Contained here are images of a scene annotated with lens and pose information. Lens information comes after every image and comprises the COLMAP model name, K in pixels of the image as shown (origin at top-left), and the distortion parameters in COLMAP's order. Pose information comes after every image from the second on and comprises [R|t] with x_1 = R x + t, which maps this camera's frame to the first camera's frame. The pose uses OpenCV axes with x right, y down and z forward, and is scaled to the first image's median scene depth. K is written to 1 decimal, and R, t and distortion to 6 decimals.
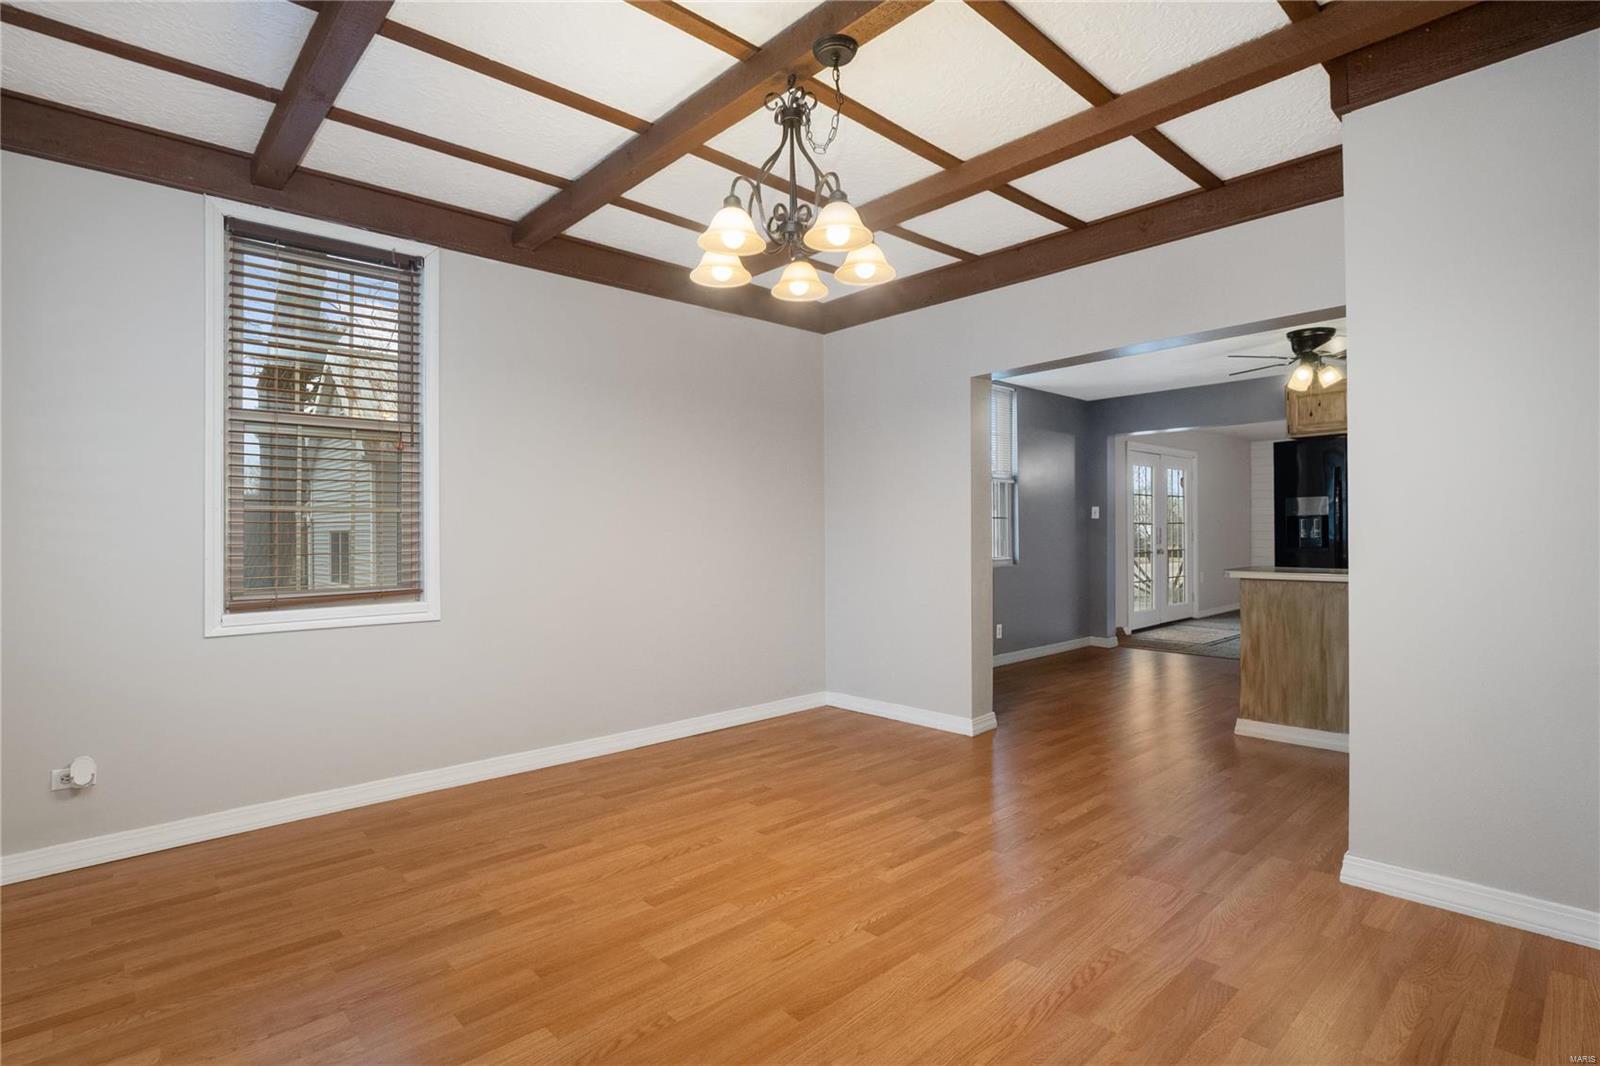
lens RADIAL K [[785.1, 0, 800.0], [0, 785.1, 533.0], [0, 0, 1]] dist [-0.000426, -0.000029]
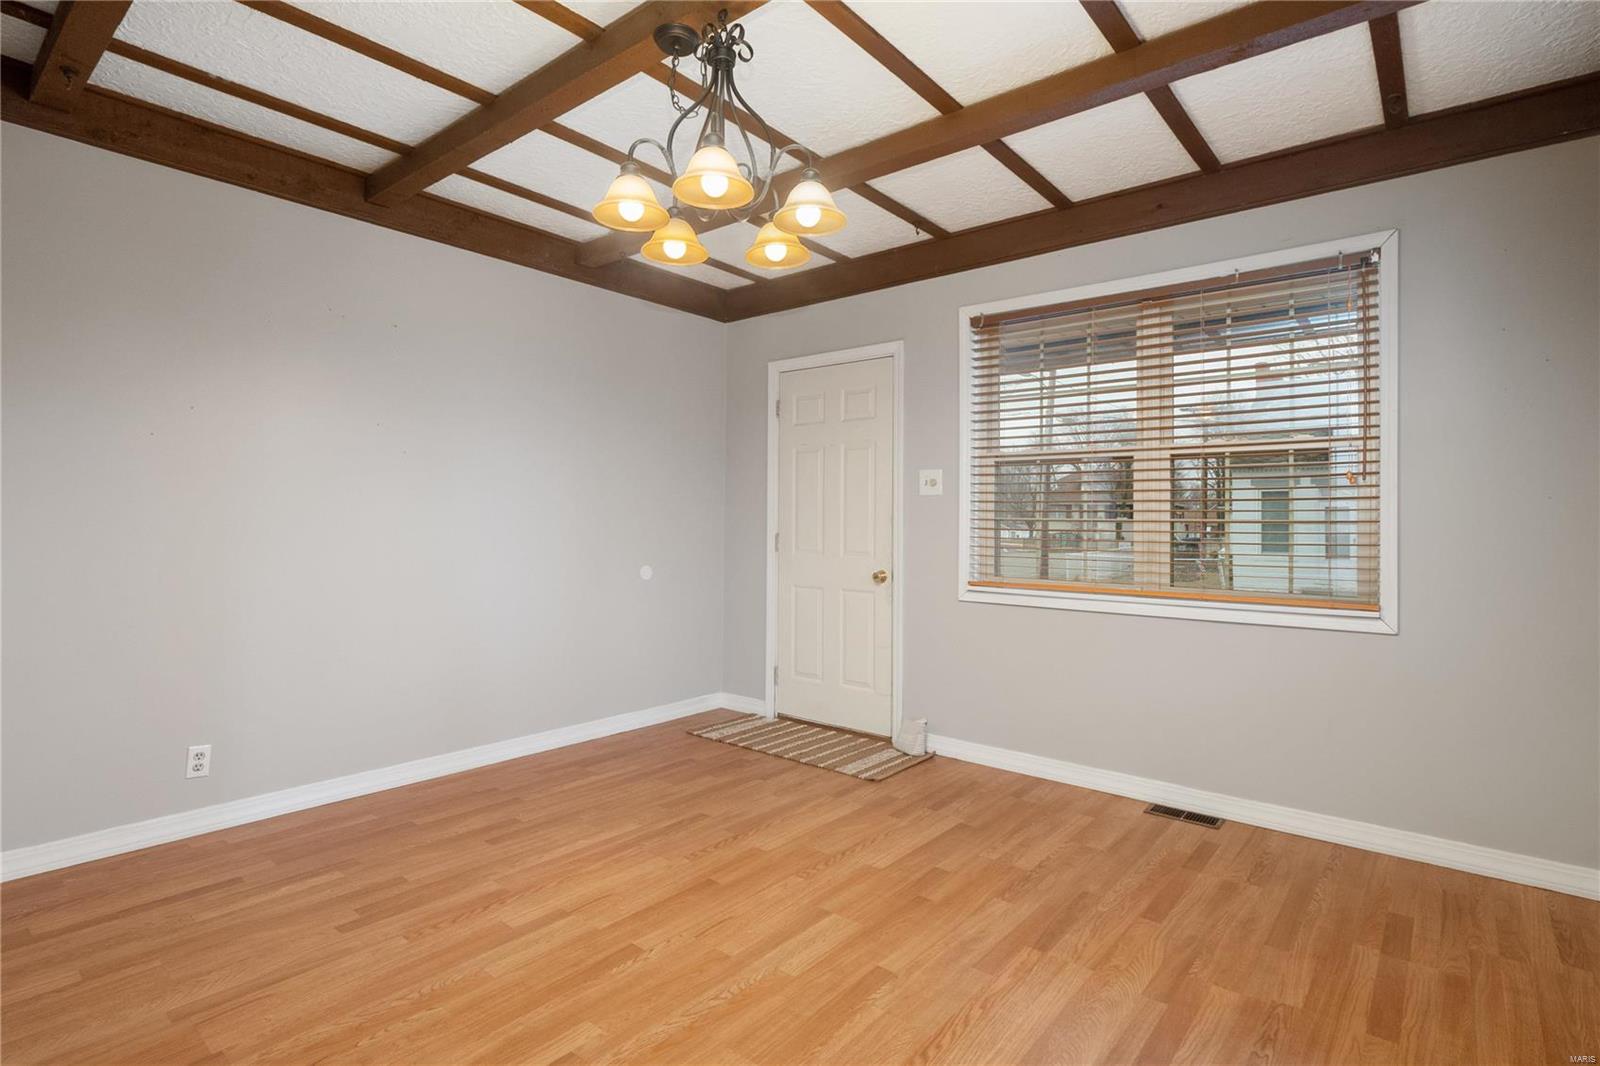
lens RADIAL K [[791.1, 0, 803.6], [0, 791.1, 523.0], [0, 0, 1]] dist [0.000584, -0.000266]
pose [[-0.992511, 0.002921, -0.122117, 0.002989], [0.003284, 0.999991, -0.002773, -0.020886], [0.122108, -0.003153, -0.992512, 1.996531]]
